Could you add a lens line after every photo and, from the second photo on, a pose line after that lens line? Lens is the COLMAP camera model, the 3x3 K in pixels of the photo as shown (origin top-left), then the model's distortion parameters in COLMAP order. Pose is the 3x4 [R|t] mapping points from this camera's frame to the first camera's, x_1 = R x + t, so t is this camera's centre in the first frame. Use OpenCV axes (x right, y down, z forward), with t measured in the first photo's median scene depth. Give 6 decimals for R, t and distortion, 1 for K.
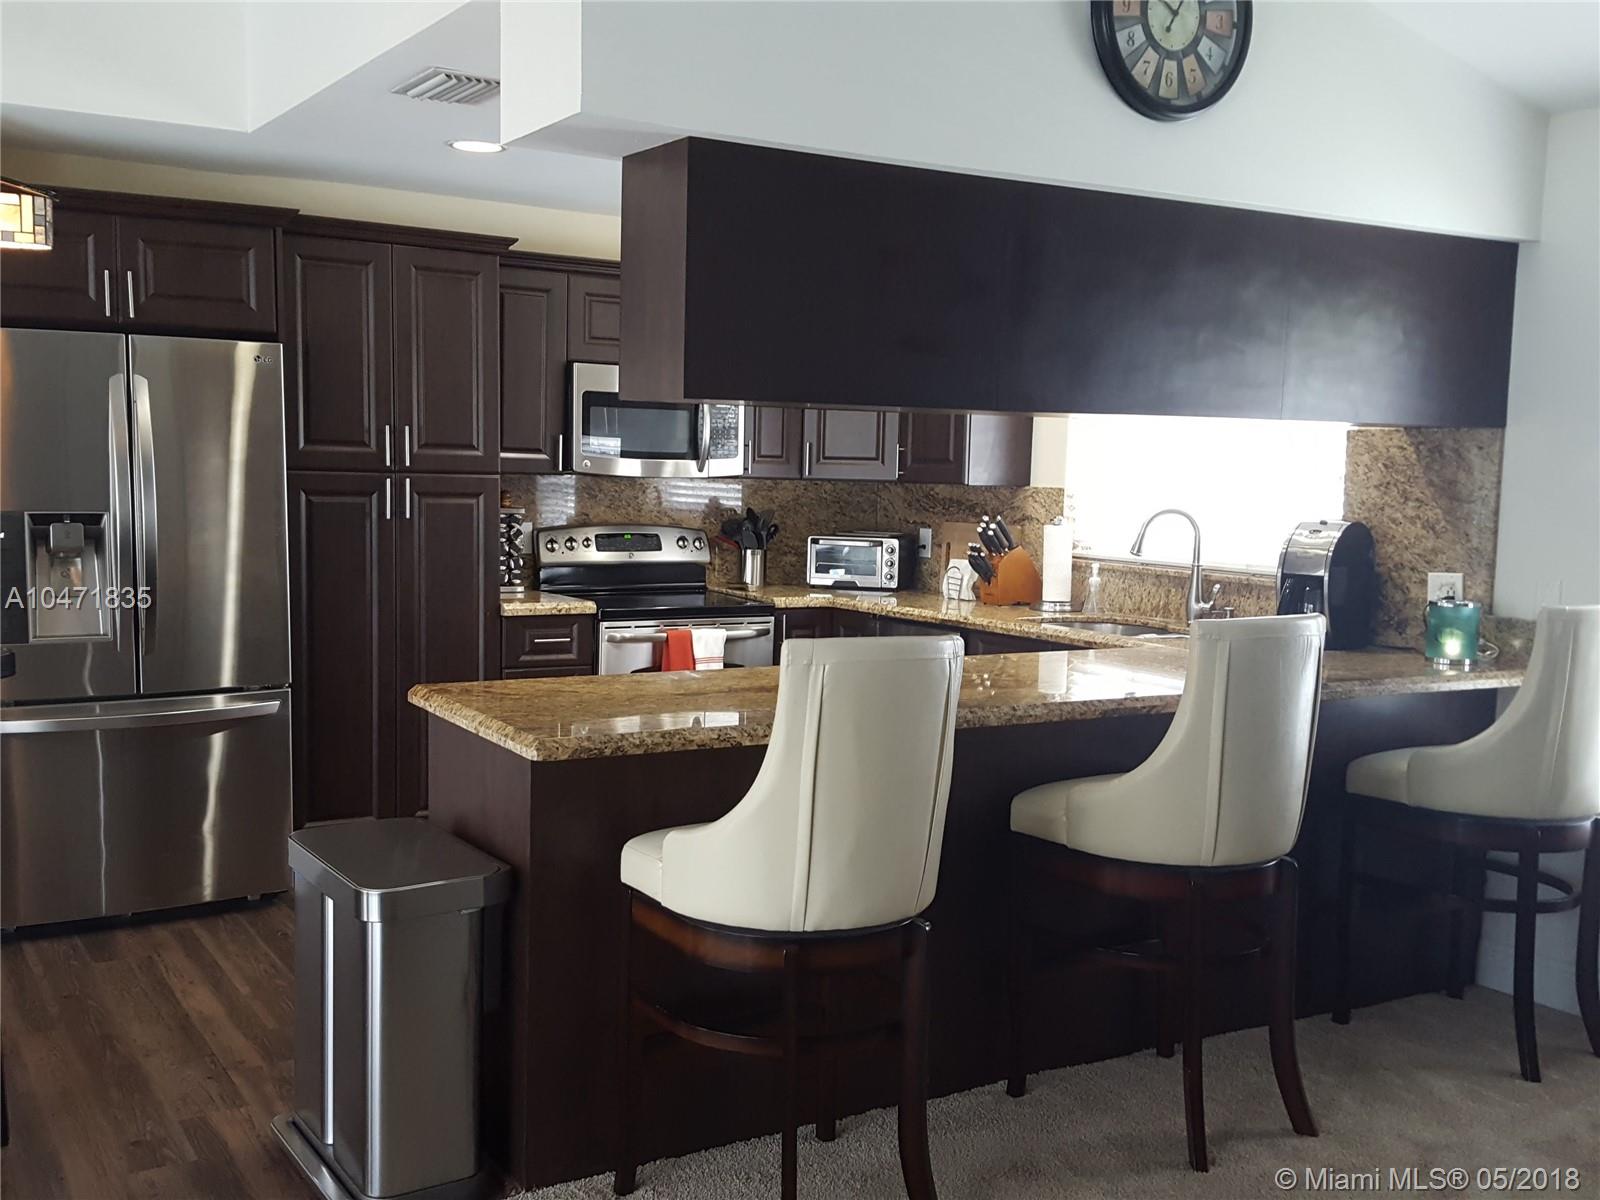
lens RADIAL K [[1608.3, 0, 813.5], [0, 1608.3, 630.2], [0, 0, 1]] dist [0.062630, 0.000000]
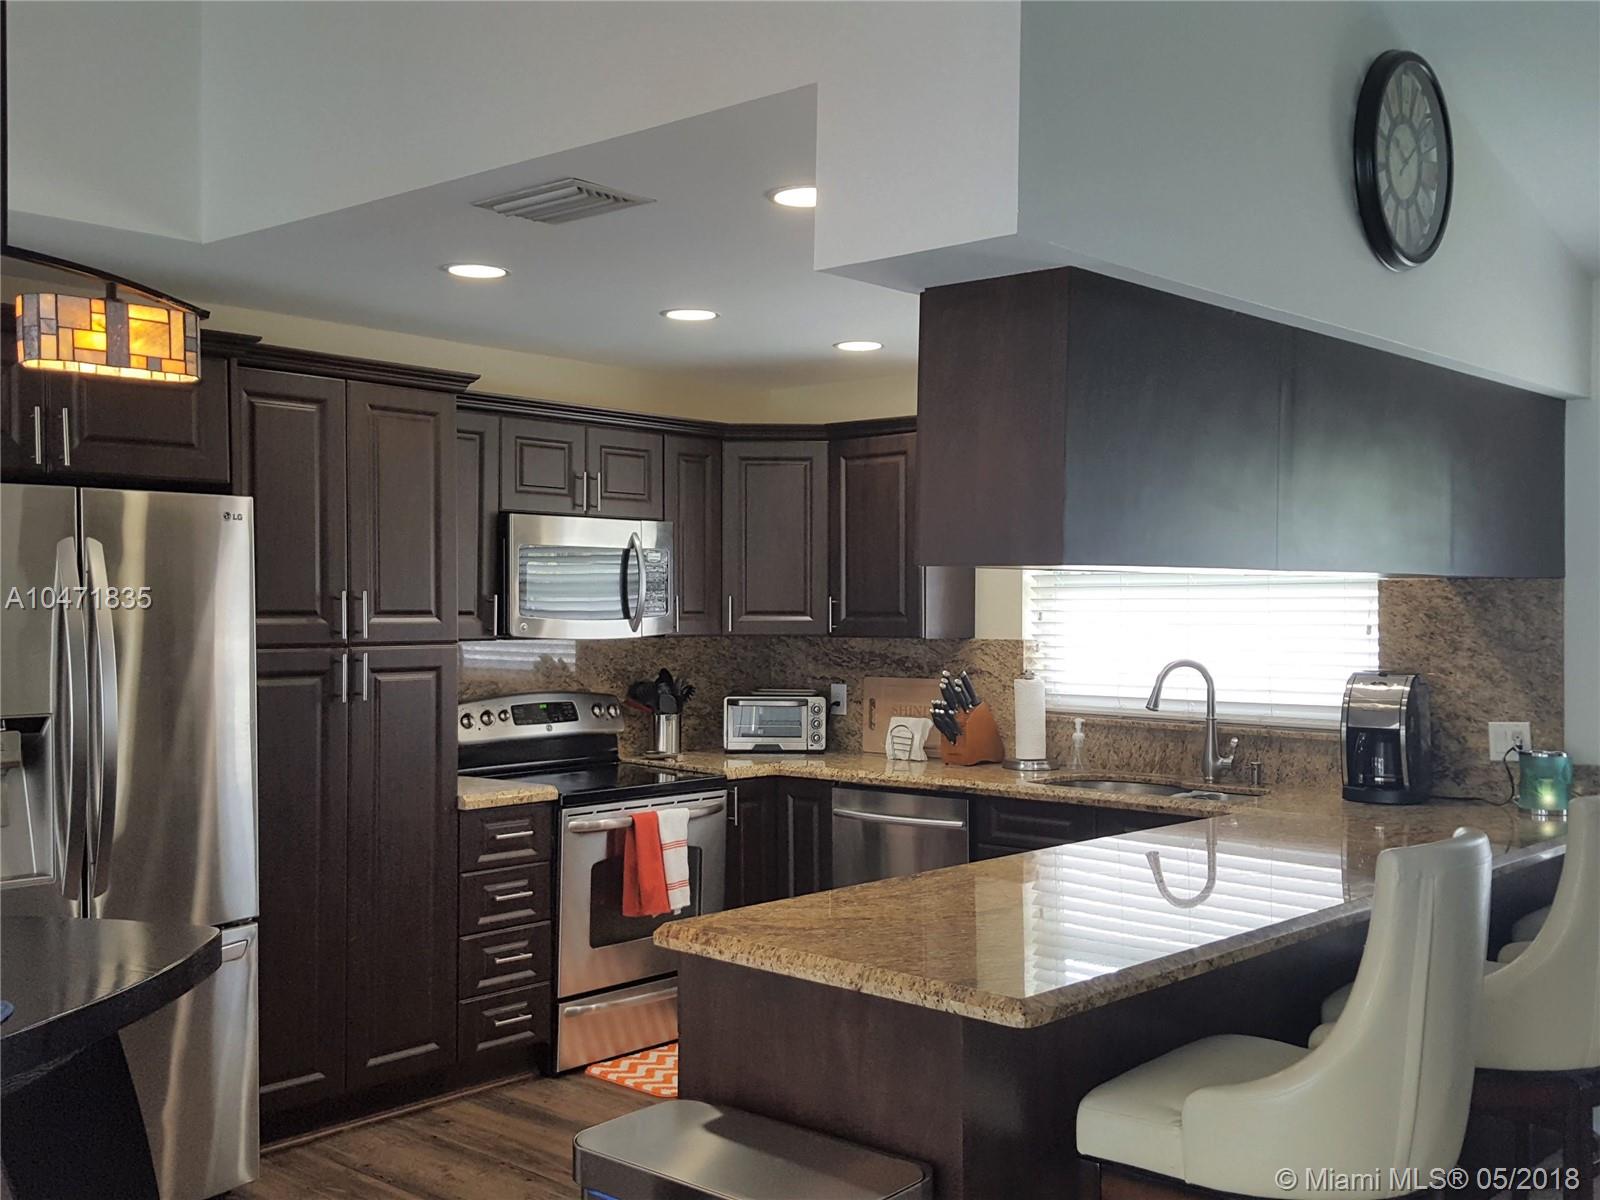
lens RADIAL K [[1608.3, 0, 794.0], [0, 1608.3, 638.6], [0, 0, 1]] dist [0.062630, 0.000000]
pose [[0.959675, -0.026615, 0.279849, -0.262144], [0.047513, 0.996543, -0.068156, -0.032678], [-0.277068, 0.078704, 0.957622, 0.130539]]
